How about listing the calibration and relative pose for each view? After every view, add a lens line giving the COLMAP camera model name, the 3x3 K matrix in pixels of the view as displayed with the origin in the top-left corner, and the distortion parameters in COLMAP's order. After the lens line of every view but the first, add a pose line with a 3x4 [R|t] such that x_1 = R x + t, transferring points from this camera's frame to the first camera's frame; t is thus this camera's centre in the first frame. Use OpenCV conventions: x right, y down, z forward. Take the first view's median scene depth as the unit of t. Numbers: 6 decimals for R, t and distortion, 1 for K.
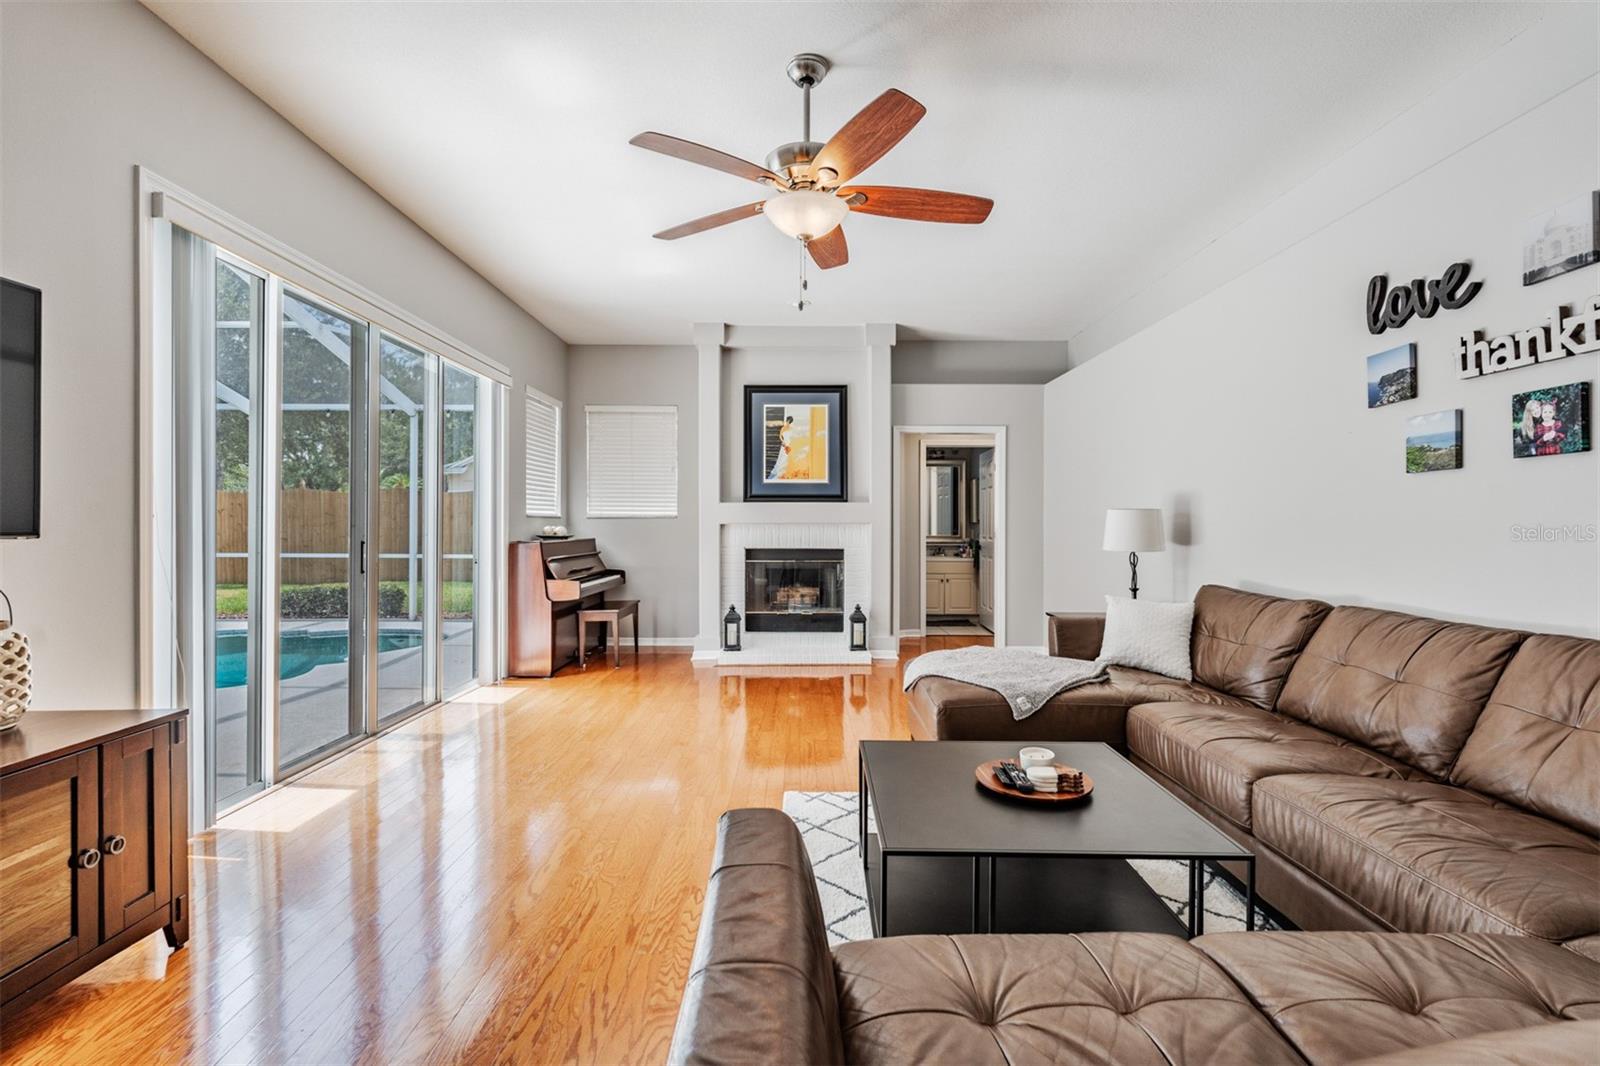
lens RADIAL K [[717.8, 0, 796.7], [0, 717.8, 527.2], [0, 0, 1]] dist [0.000077, 0.000149]
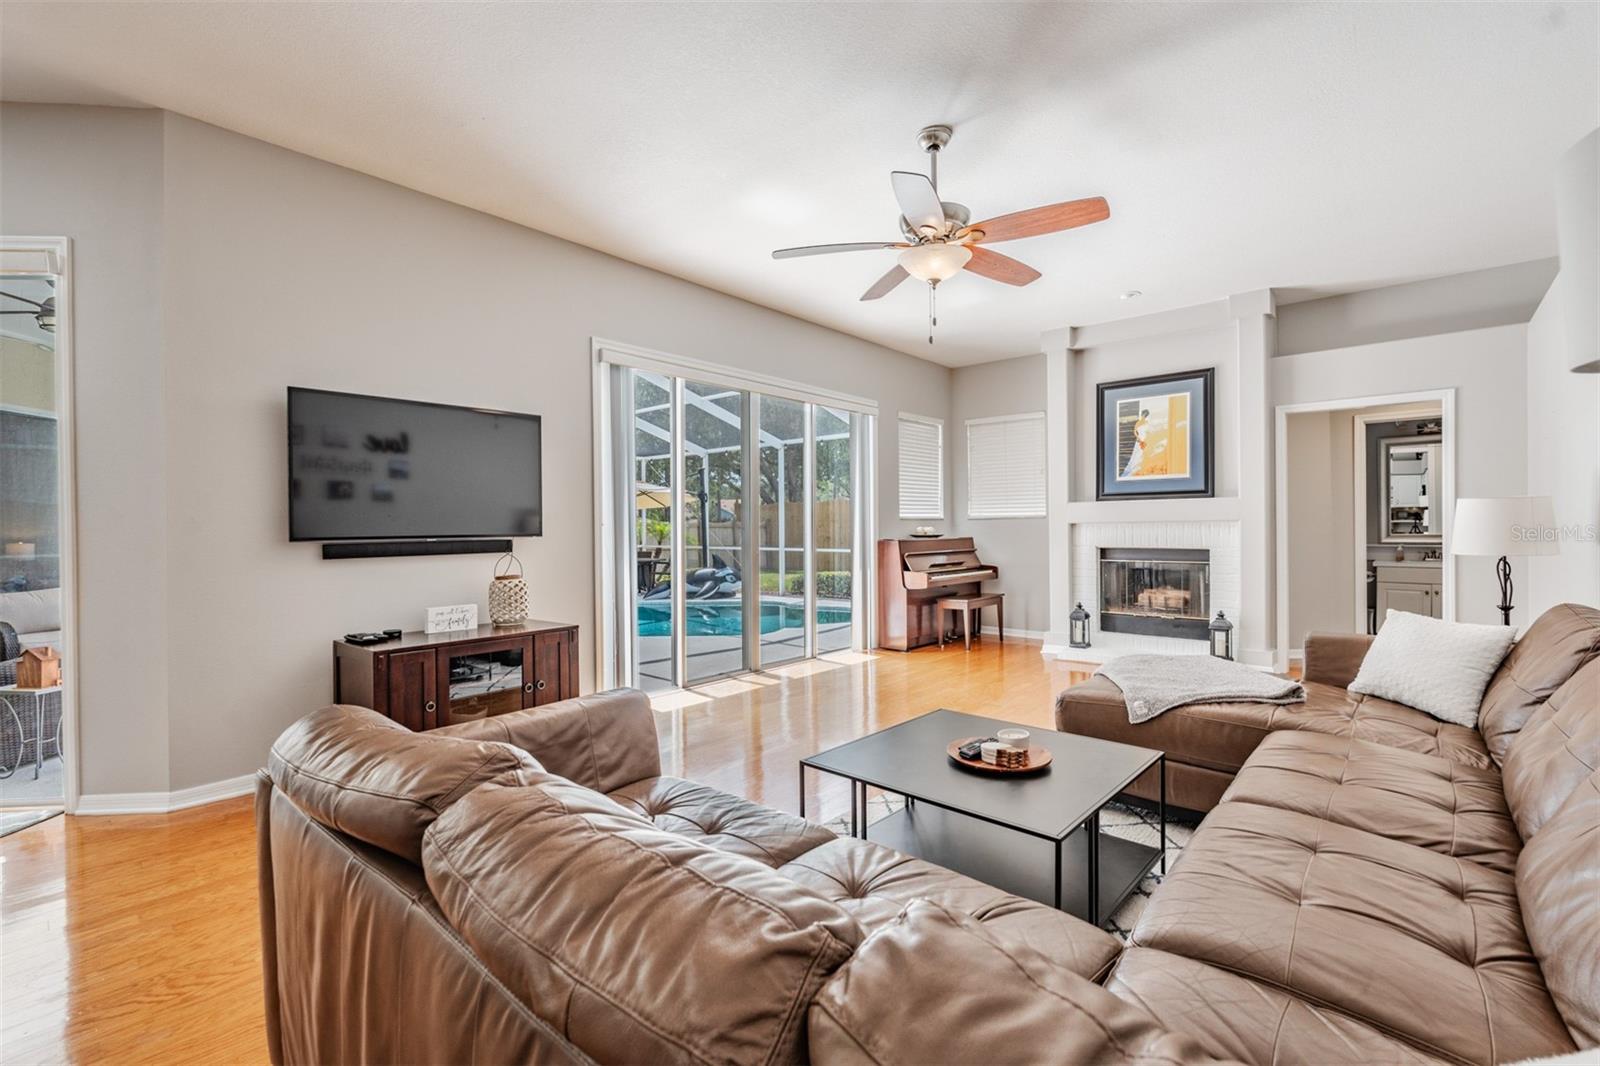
lens RADIAL K [[700.1, 0, 800.0], [0, 700.1, 533.0], [0, 0, 1]] dist [-0.000988, -0.000054]
pose [[0.749942, -0.003085, -0.661496, 0.262626], [0.009093, 0.999943, 0.005646, 0.000095], [0.661441, -0.010249, 0.749927, -0.004155]]
